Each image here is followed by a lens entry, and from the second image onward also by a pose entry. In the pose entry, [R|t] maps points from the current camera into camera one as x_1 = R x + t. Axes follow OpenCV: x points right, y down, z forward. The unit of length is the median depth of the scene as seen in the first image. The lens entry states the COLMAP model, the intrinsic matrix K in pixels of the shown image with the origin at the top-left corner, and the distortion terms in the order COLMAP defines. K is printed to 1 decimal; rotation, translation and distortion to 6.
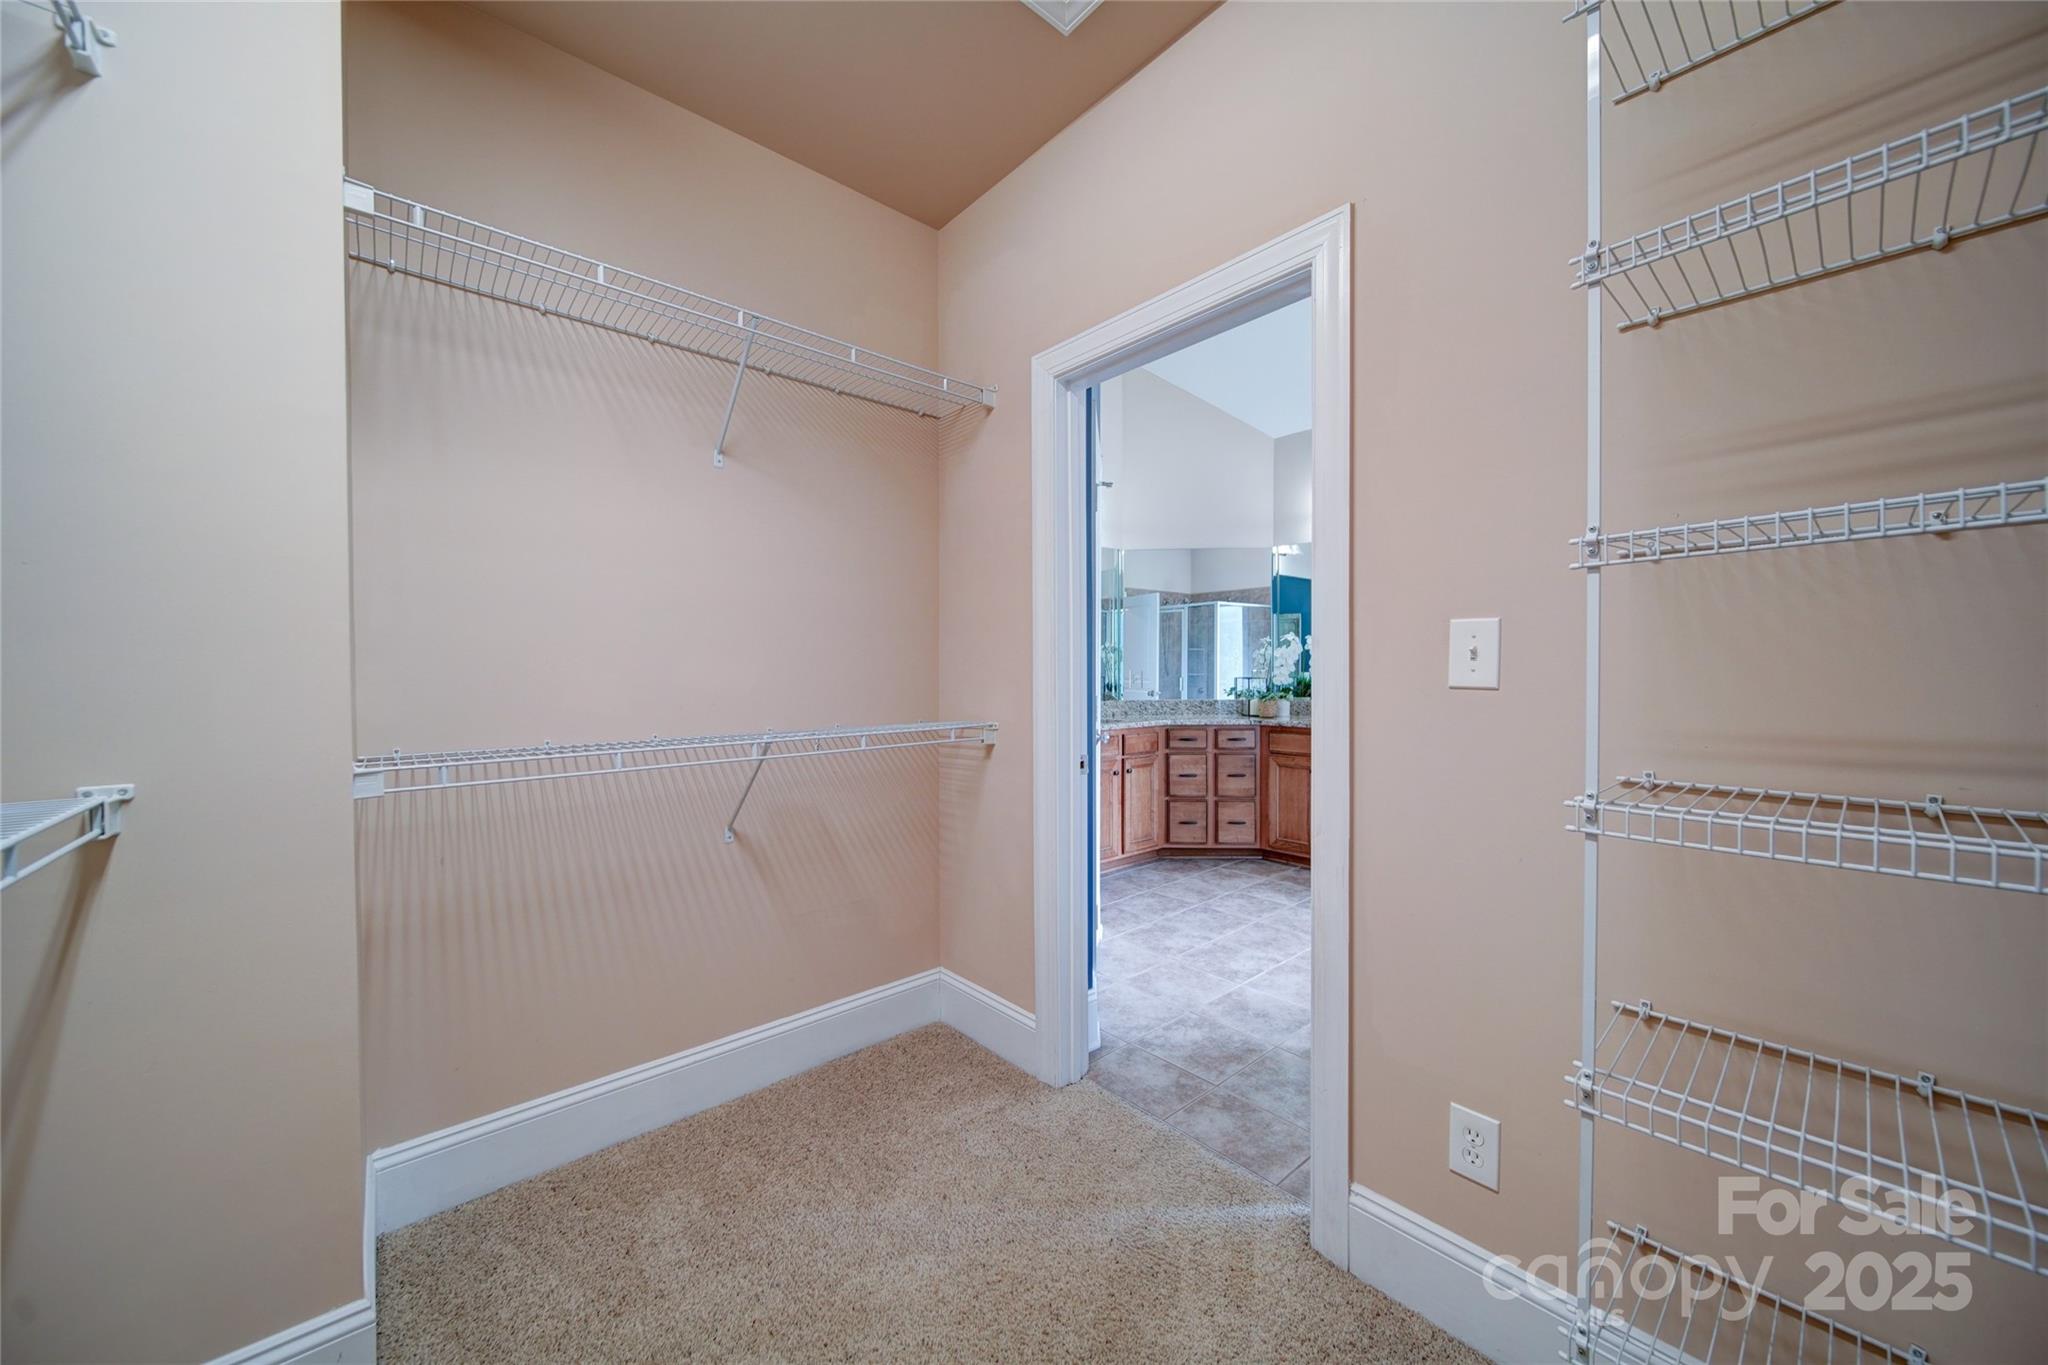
lens RADIAL K [[726.2, 0, 1027.4], [0, 726.2, 673.5], [0, 0, 1]] dist [-0.001412, -0.000674]
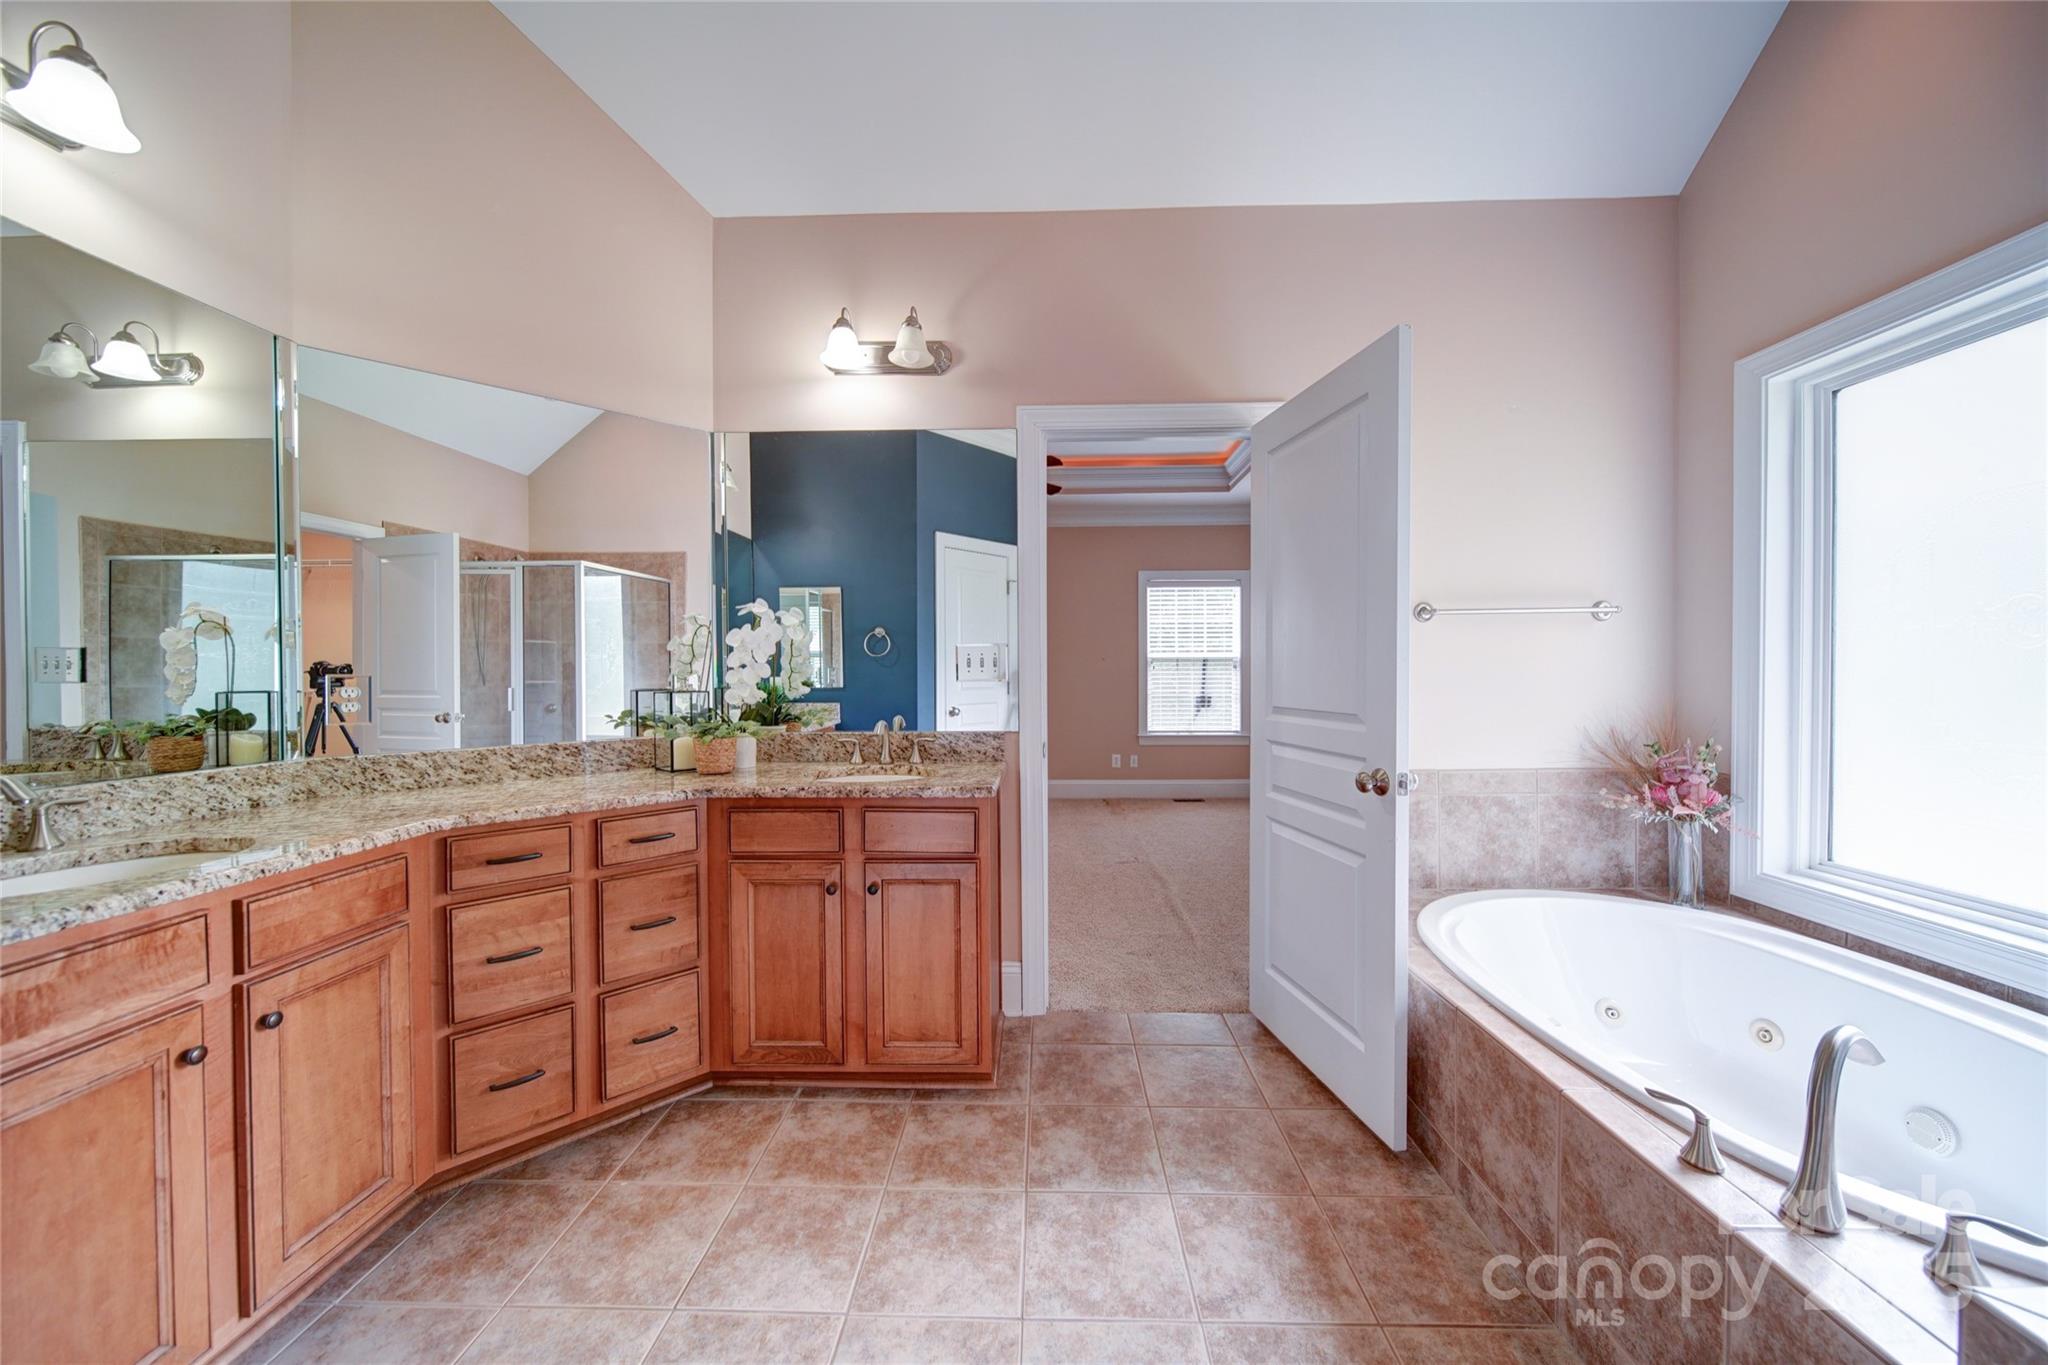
lens RADIAL K [[726.2, 0, 1036.8], [0, 726.2, 674.6], [0, 0, 1]] dist [-0.001412, -0.000674]
pose [[0.677359, -0.007818, 0.735611, 0.129113], [0.010556, 0.999944, 0.000907, -0.002808], [-0.735577, 0.007151, 0.677403, 0.543745]]
